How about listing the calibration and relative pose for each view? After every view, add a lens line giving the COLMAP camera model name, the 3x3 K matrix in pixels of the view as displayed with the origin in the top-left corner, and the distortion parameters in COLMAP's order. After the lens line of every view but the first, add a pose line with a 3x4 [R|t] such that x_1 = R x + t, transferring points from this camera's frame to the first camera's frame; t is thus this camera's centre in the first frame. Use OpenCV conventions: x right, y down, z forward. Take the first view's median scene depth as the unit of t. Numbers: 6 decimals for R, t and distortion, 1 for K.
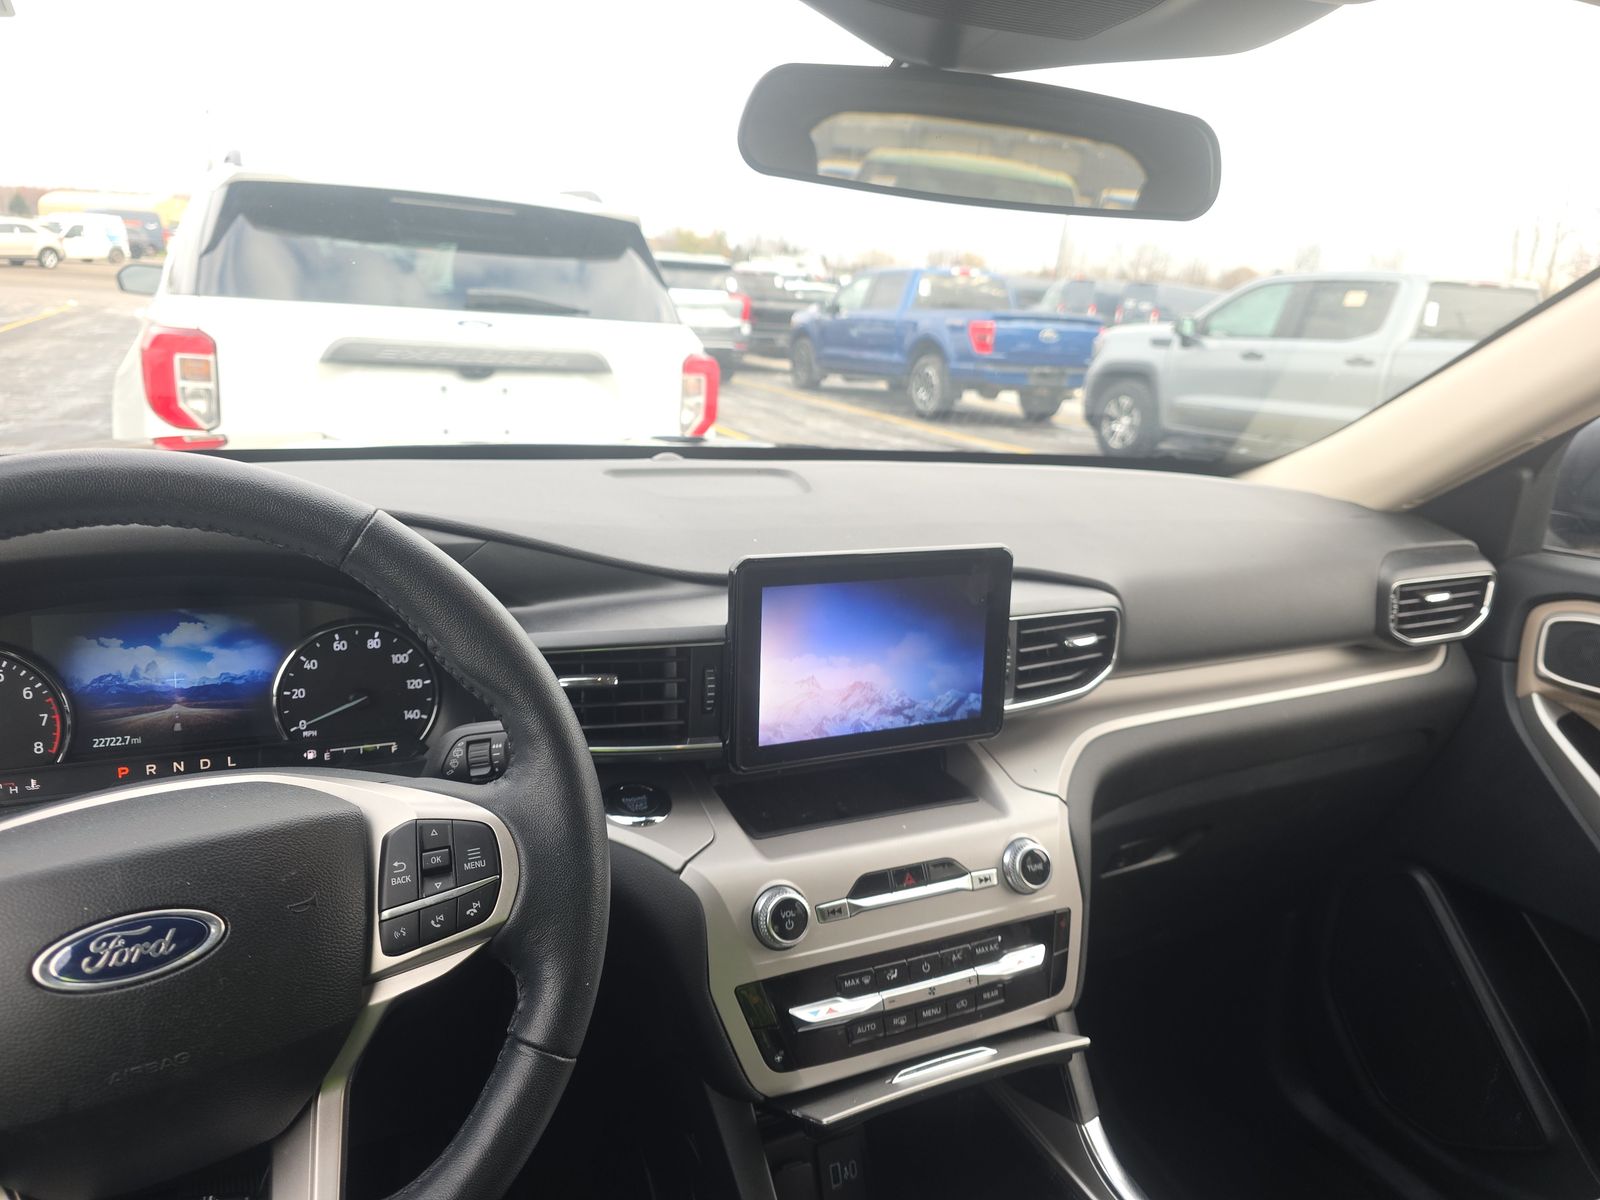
lens RADIAL K [[1068.1, 0, 802.6], [0, 1068.1, 585.6], [0, 0, 1]] dist [0.008938, -0.016219]
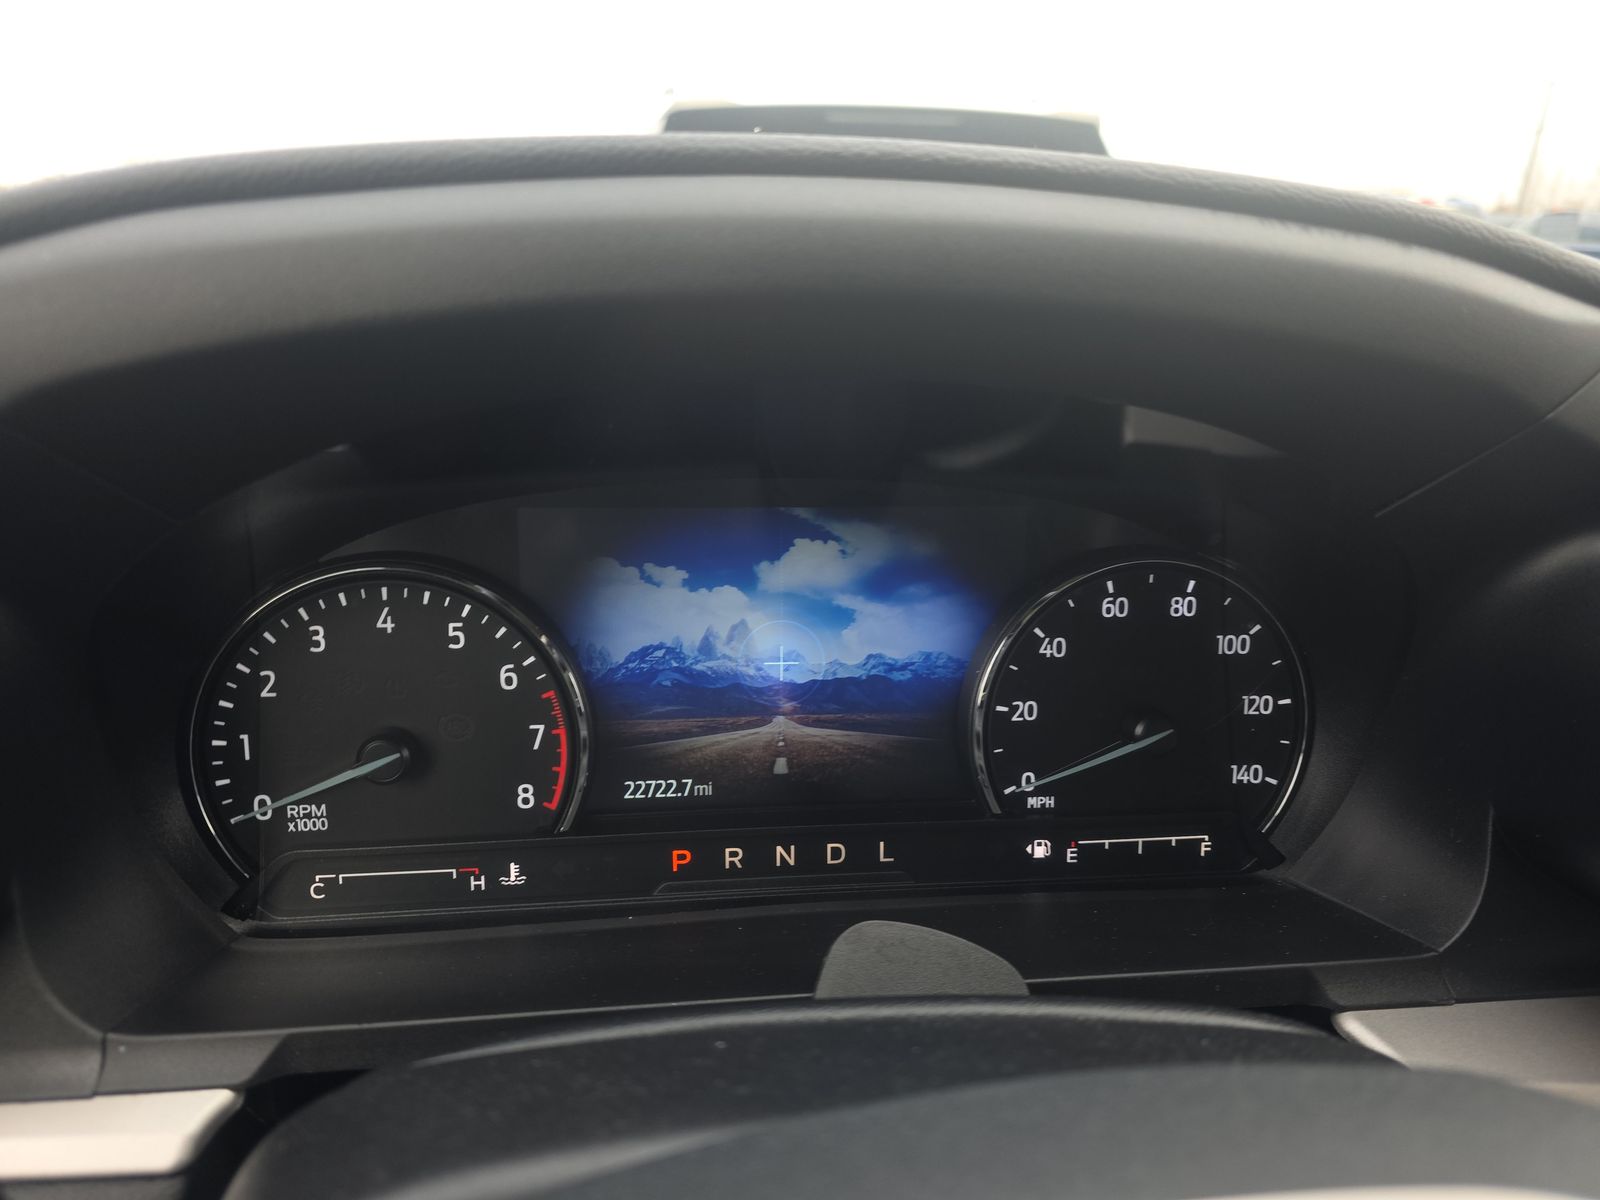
lens RADIAL K [[1068.1, 0, 798.7], [0, 1068.1, 607.5], [0, 0, 1]] dist [0.008938, -0.016219]
pose [[0.935706, 0.049705, -0.349261, -0.419593], [-0.035938, 0.998304, 0.045793, 0.042734], [0.350945, -0.030298, 0.935906, 0.573587]]
